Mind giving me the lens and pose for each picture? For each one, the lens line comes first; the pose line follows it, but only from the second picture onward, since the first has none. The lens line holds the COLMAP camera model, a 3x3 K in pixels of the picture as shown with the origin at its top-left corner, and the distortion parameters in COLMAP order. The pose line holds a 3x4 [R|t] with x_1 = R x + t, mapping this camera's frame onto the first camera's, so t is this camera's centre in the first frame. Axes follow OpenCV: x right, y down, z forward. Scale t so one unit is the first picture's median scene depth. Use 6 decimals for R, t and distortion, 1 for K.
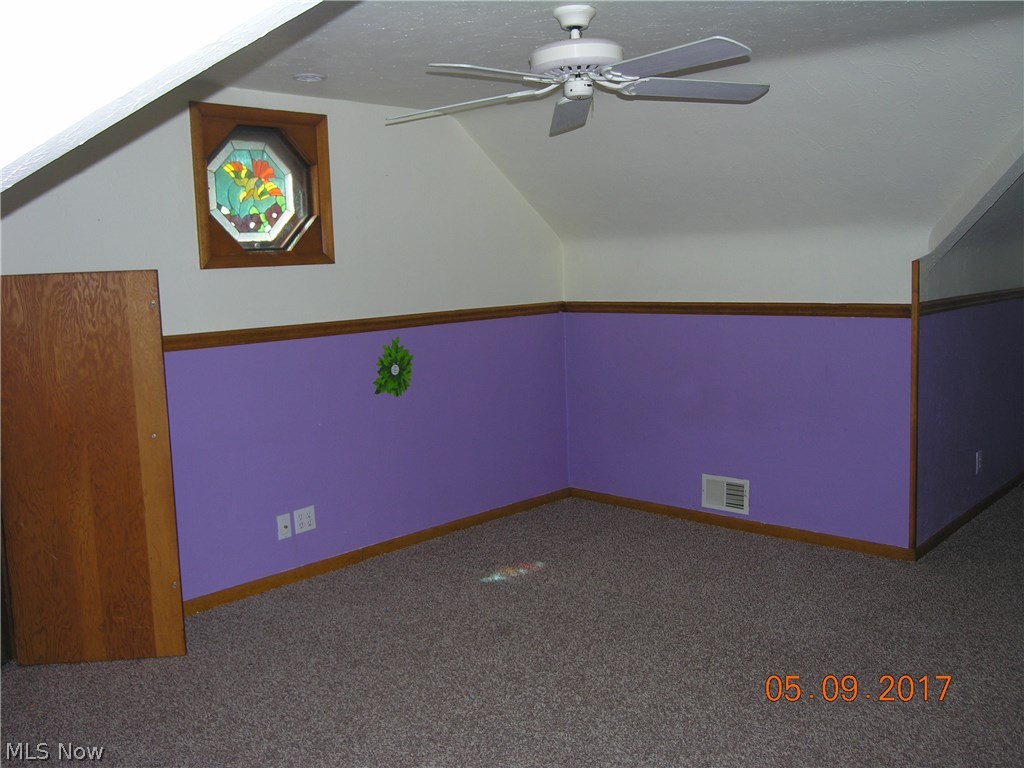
lens RADIAL K [[956.4, 0, 512.9], [0, 956.4, 386.2], [0, 0, 1]] dist [-0.083351, 0.000000]
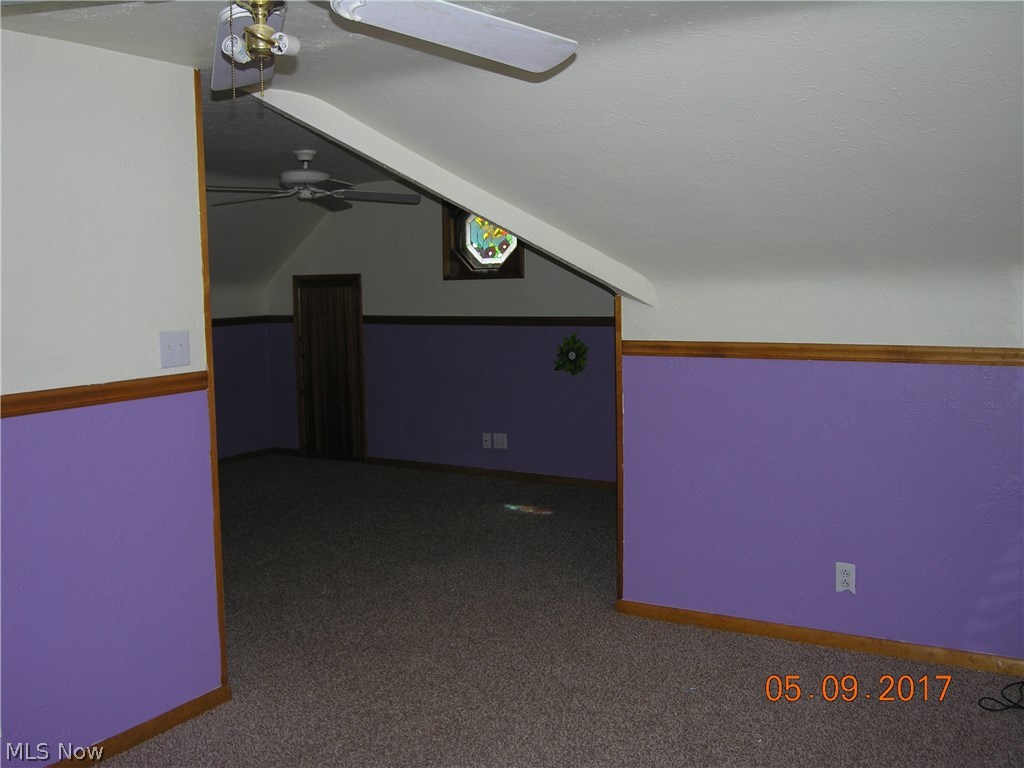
lens RADIAL K [[956.4, 0, 512.8], [0, 956.4, 381.4], [0, 0, 1]] dist [-0.083351, 0.000000]
pose [[0.205200, 0.146366, -0.967714, 1.310689], [-0.105151, 0.986328, 0.126885, -0.160276], [0.973055, 0.075719, 0.217785, 0.675728]]
